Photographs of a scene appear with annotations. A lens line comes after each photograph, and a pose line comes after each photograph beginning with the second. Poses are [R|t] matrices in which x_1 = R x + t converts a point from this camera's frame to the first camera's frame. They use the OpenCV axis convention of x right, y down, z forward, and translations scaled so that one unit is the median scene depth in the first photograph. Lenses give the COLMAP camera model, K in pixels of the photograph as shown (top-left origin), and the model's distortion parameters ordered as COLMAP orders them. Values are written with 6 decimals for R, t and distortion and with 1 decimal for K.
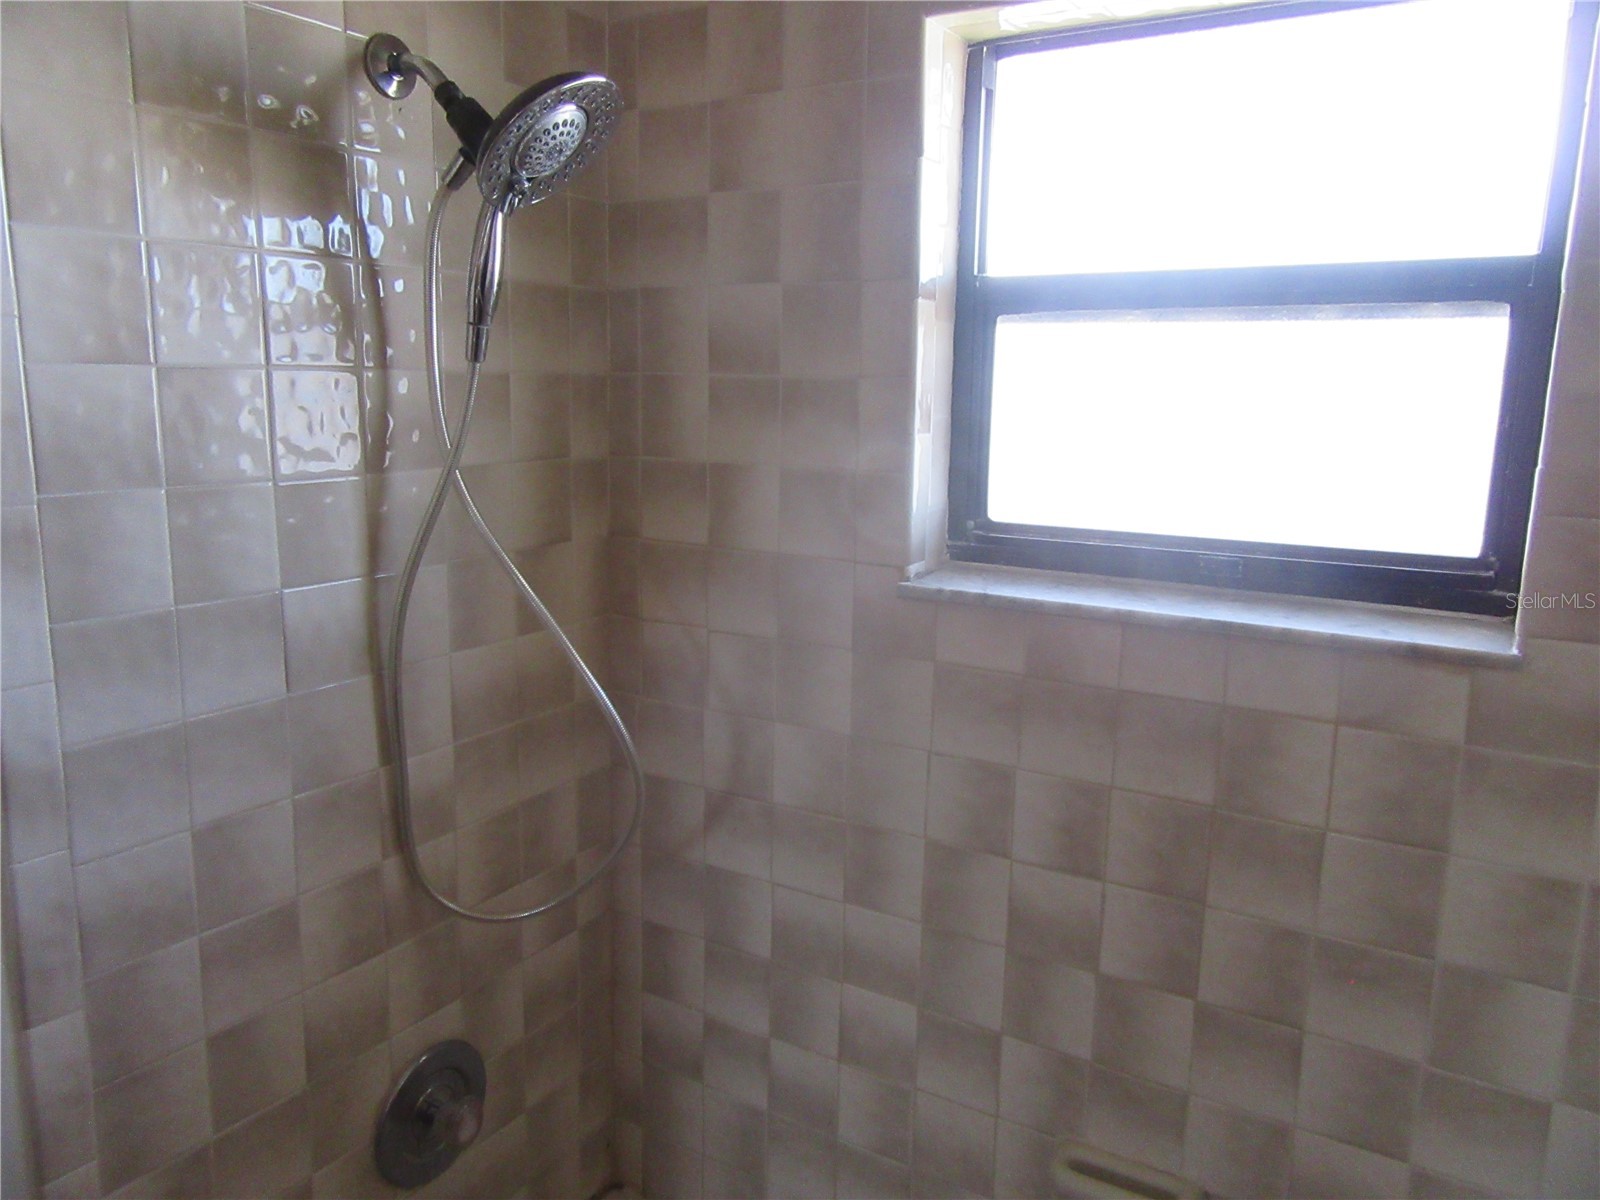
lens RADIAL K [[1188.1, 0, 796.1], [0, 1188.1, 603.7], [0, 0, 1]] dist [0.001009, 0.002783]
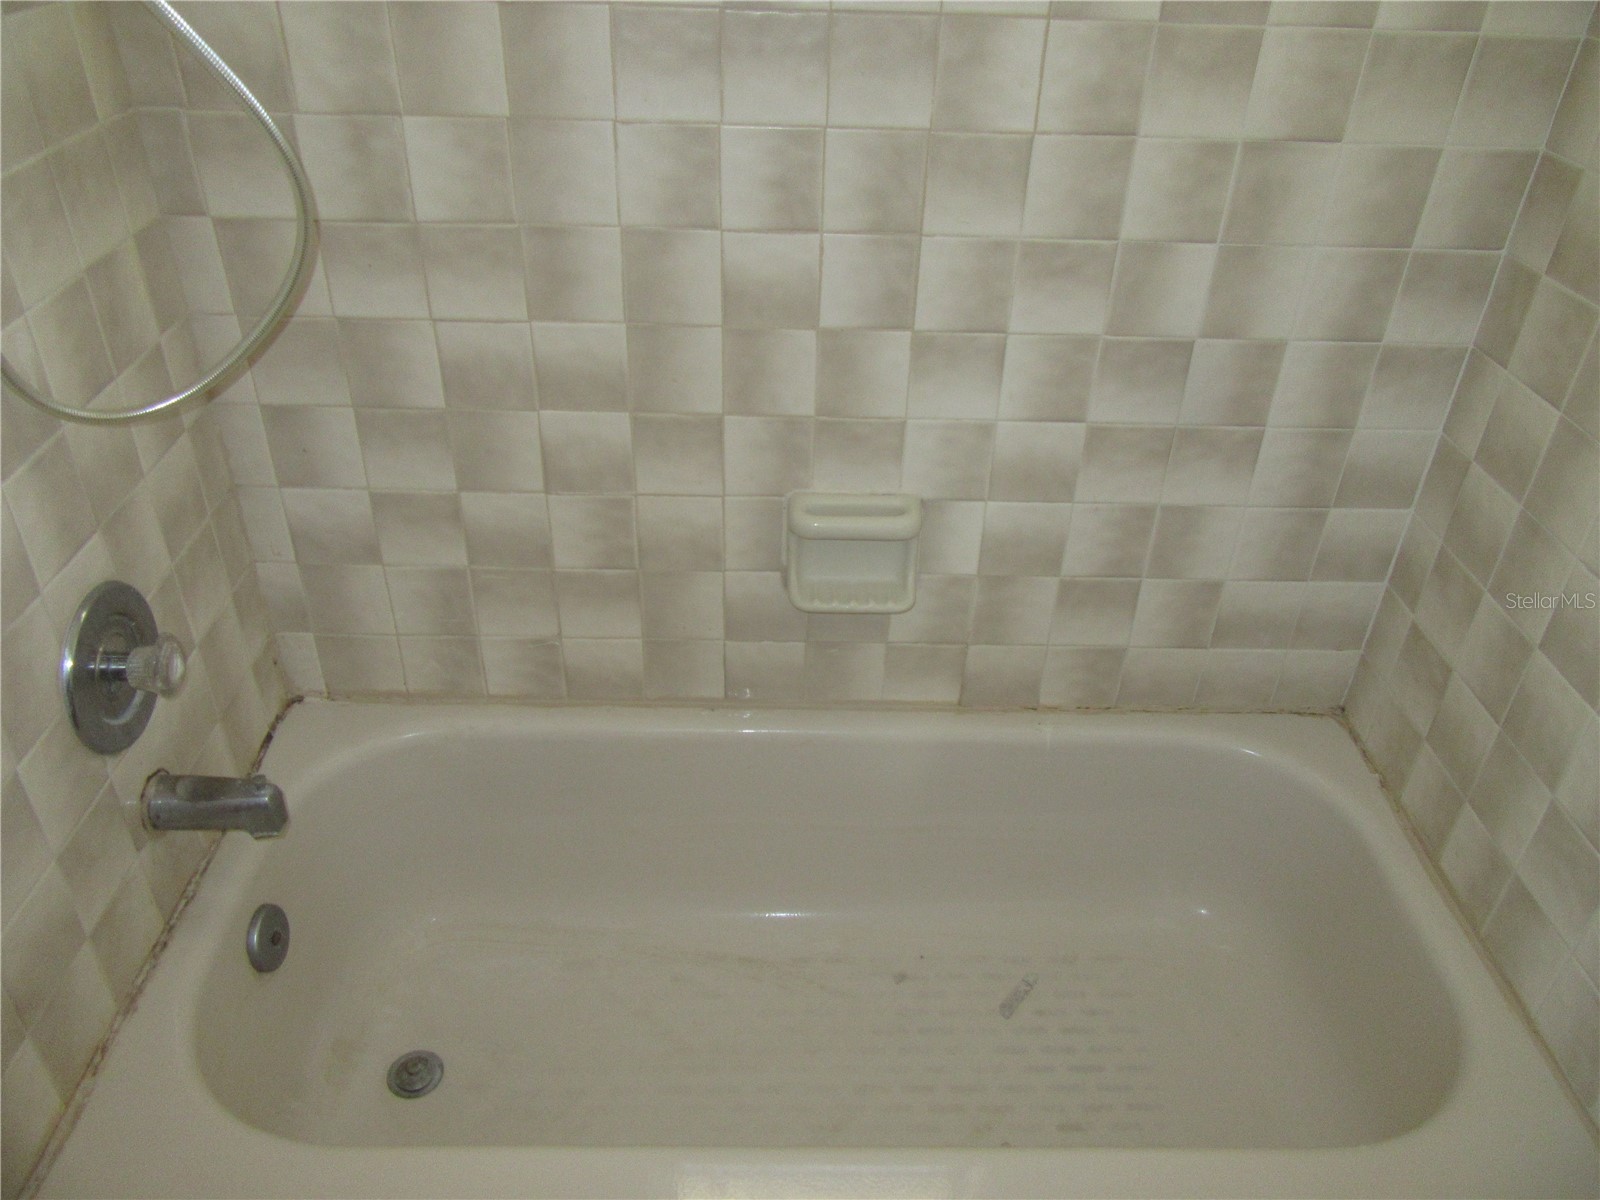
lens RADIAL K [[1188.1, 0, 796.1], [0, 1188.1, 603.7], [0, 0, 1]] dist [0.001009, 0.002783]
pose [[0.842067, -0.295068, 0.451506, -0.280534], [0.083989, 0.898616, 0.430622, 0.080764], [-0.532793, -0.324691, 0.781478, 0.136058]]
